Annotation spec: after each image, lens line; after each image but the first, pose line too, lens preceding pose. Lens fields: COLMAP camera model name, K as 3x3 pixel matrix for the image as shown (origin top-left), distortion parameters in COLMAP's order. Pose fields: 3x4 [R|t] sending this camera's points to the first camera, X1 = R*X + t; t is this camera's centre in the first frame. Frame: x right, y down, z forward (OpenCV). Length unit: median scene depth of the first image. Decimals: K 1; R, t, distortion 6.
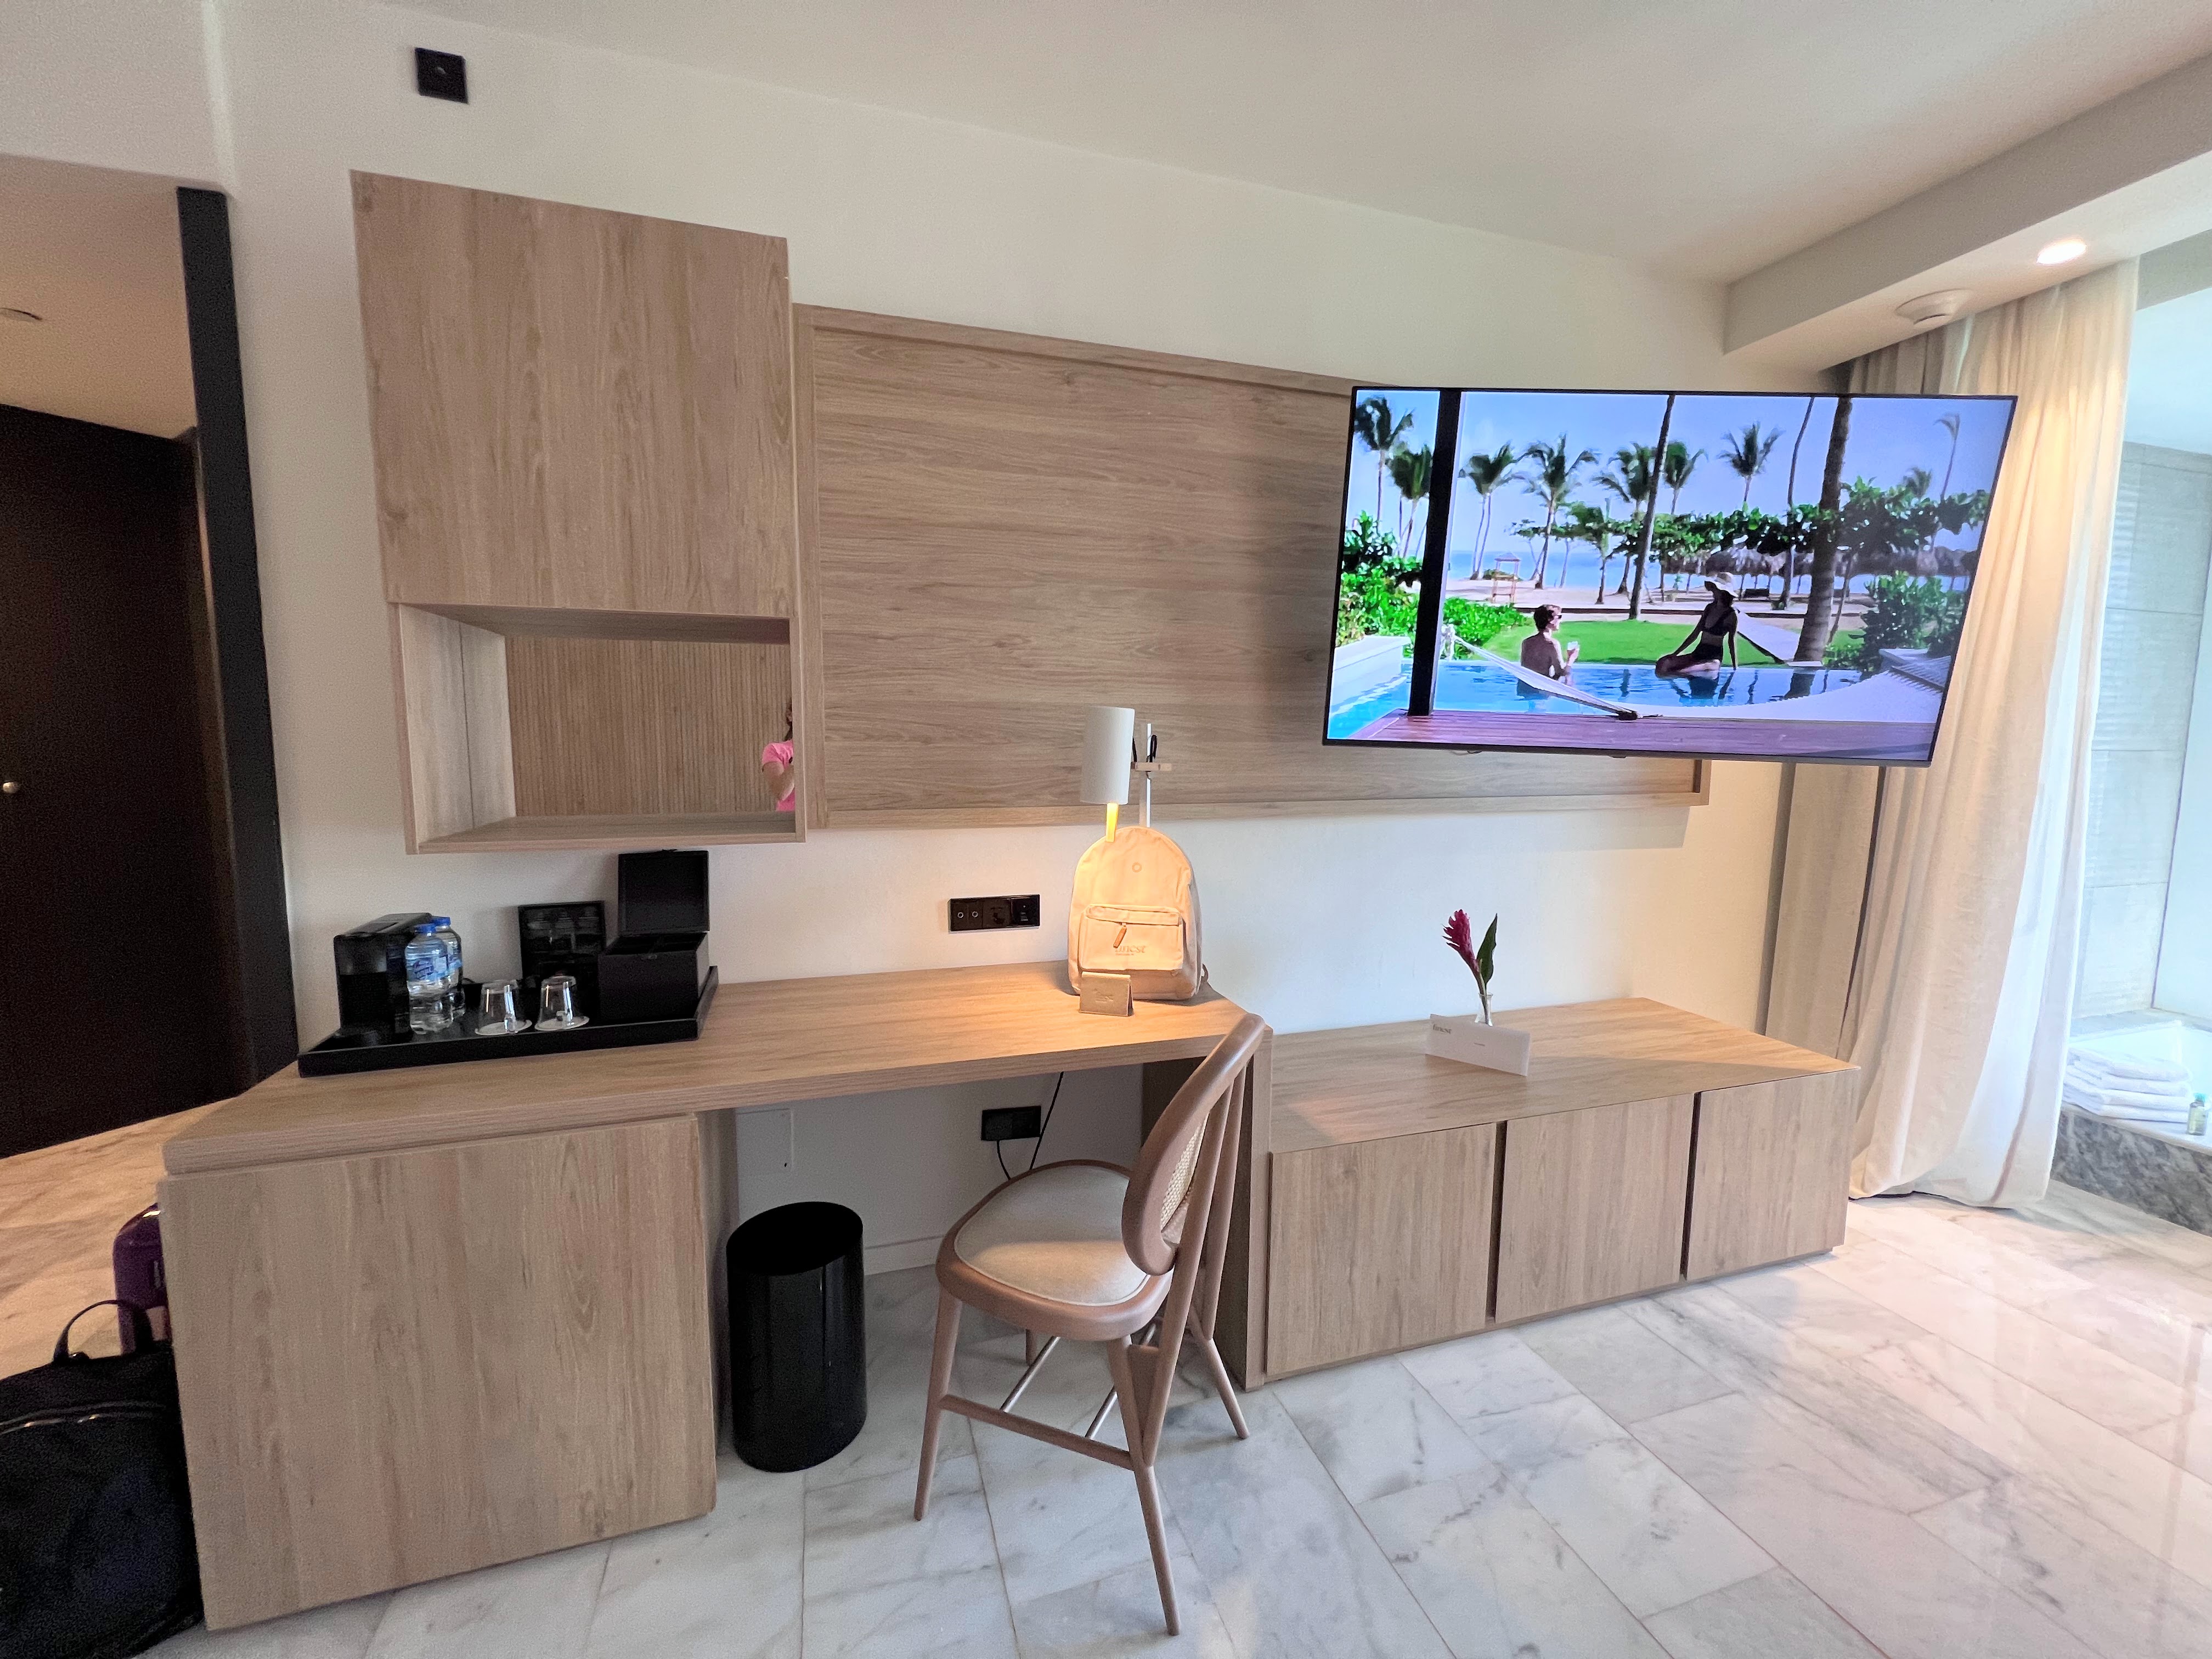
lens RADIAL K [[885.9, 0, 1101.6], [0, 885.9, 834.0], [0, 0, 1]] dist [-0.002253, -0.000385]
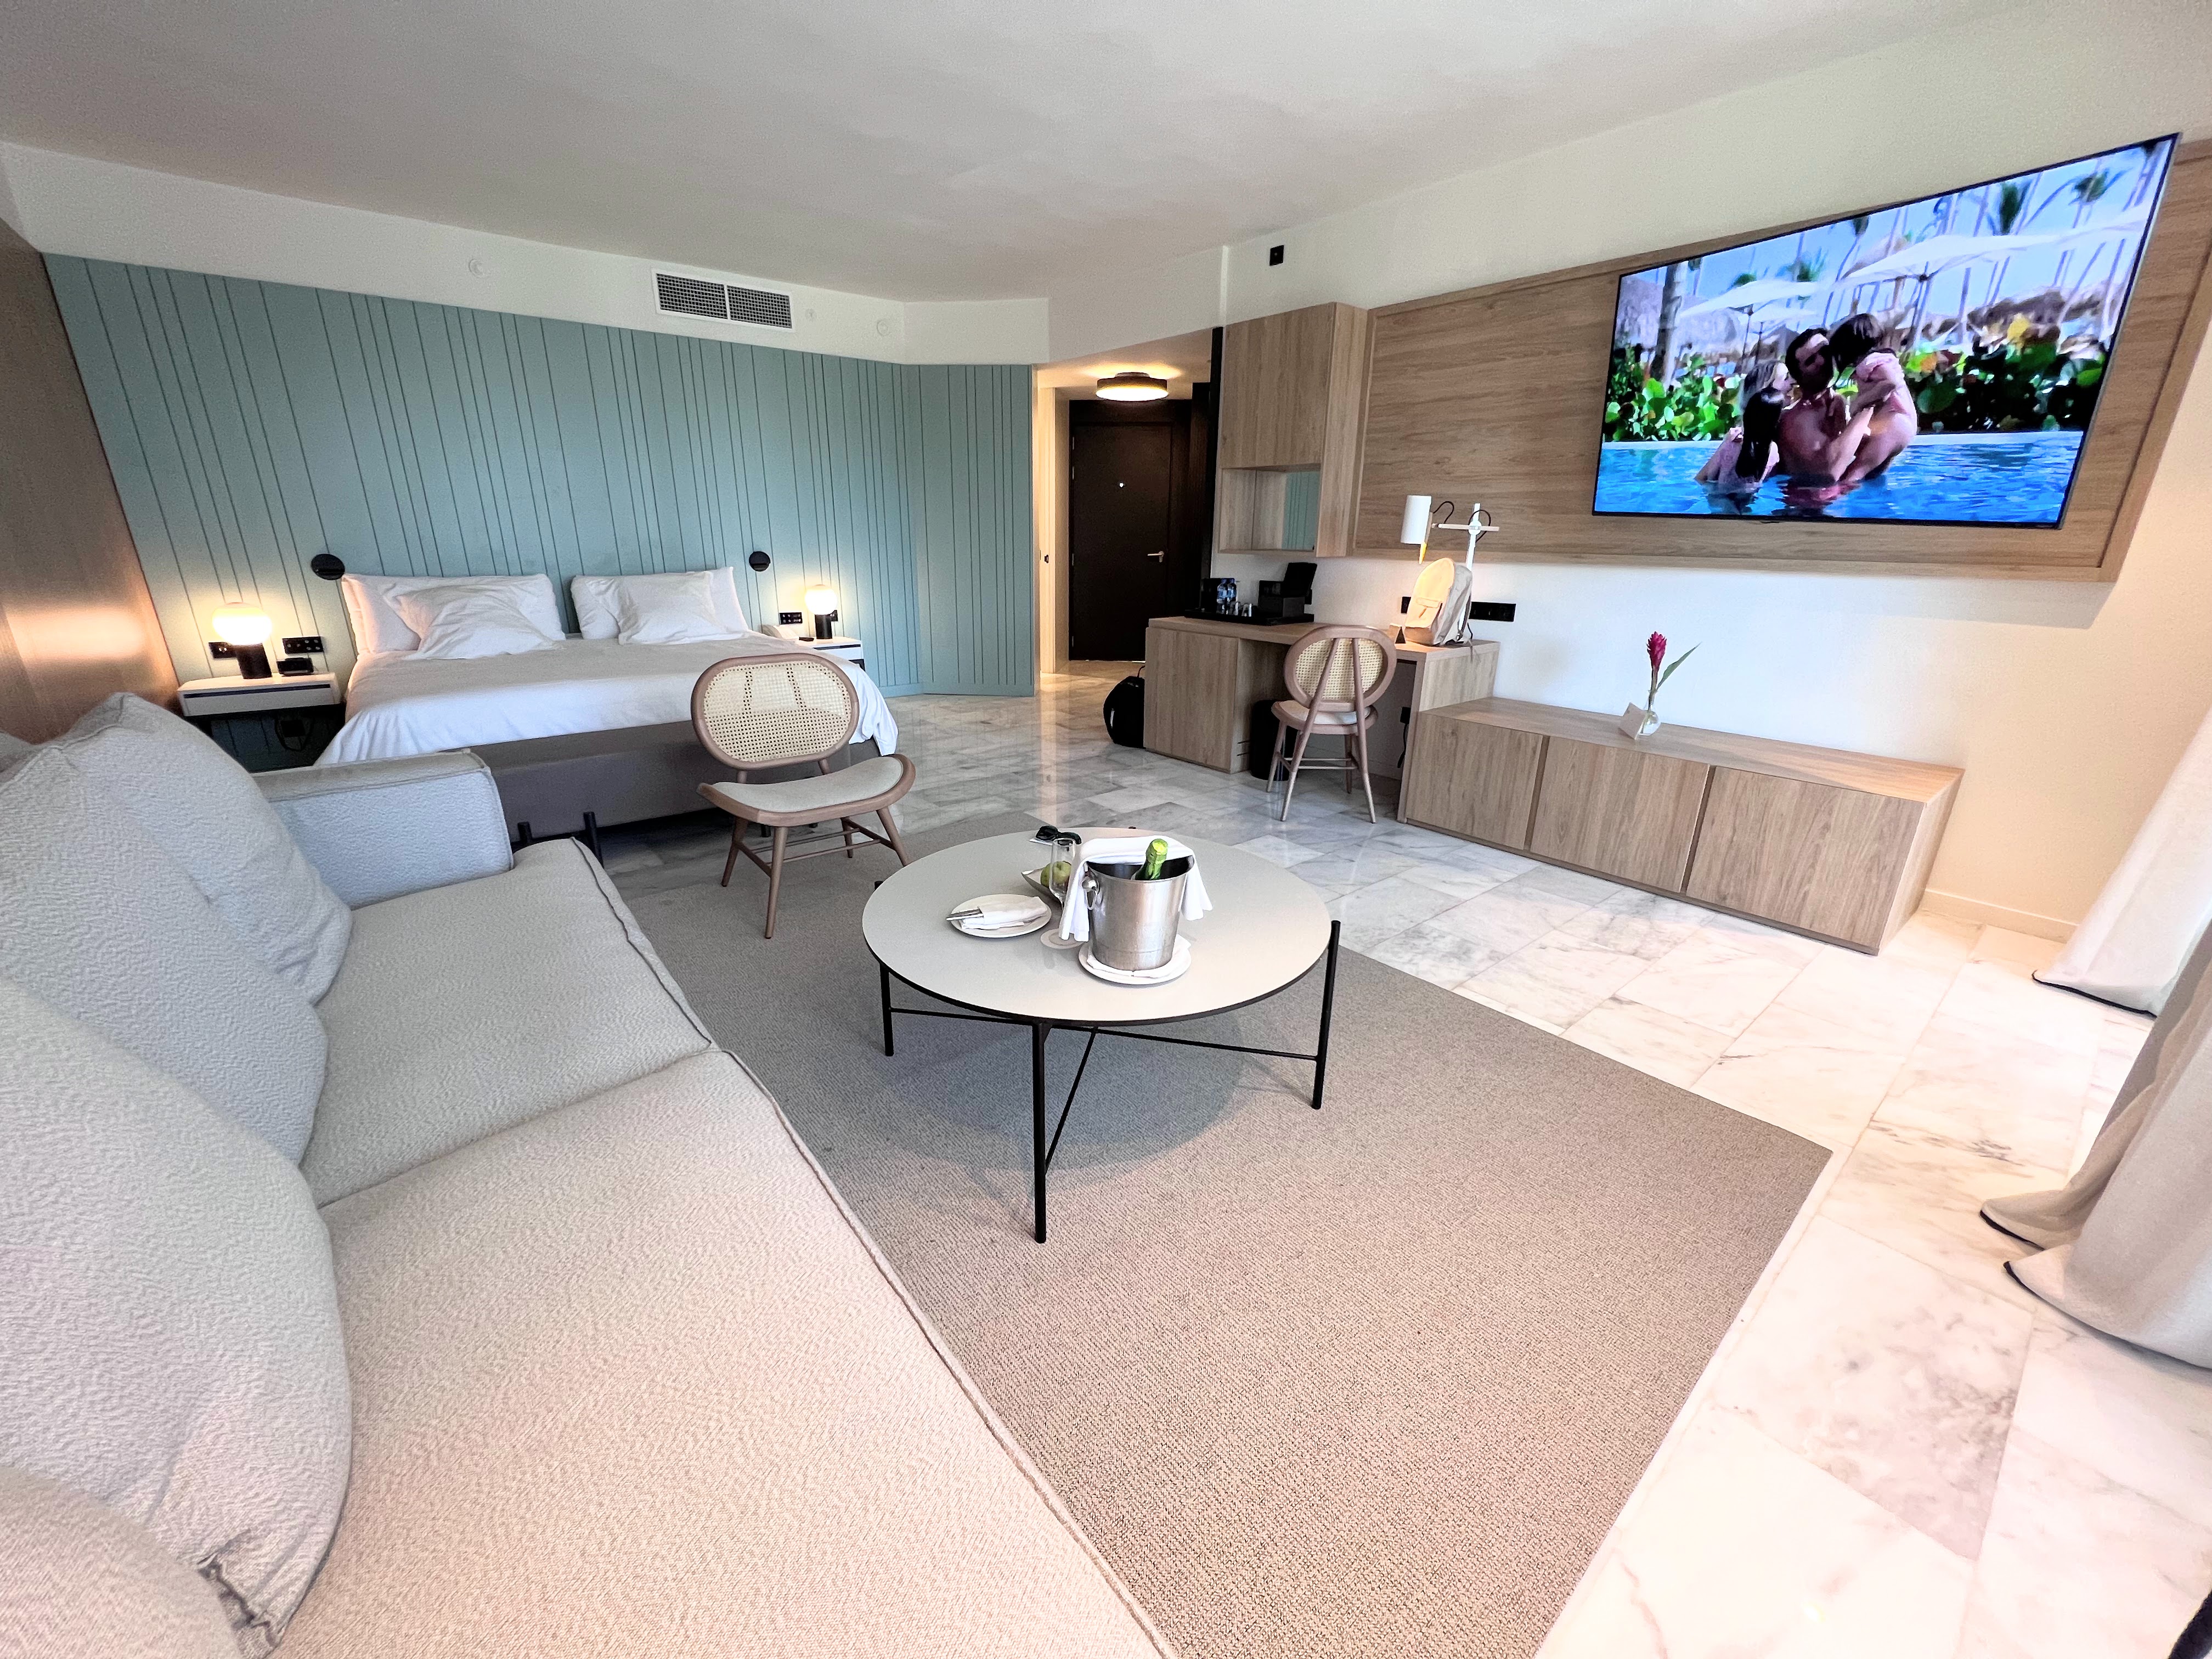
lens RADIAL K [[885.9, 0, 1101.3], [0, 885.9, 821.3], [0, 0, 1]] dist [-0.002253, -0.000385]
pose [[0.386202, 0.291822, -0.875036, 1.596301], [-0.101839, 0.956327, 0.273985, 0.087049], [0.916775, -0.016700, 0.399054, -0.495844]]
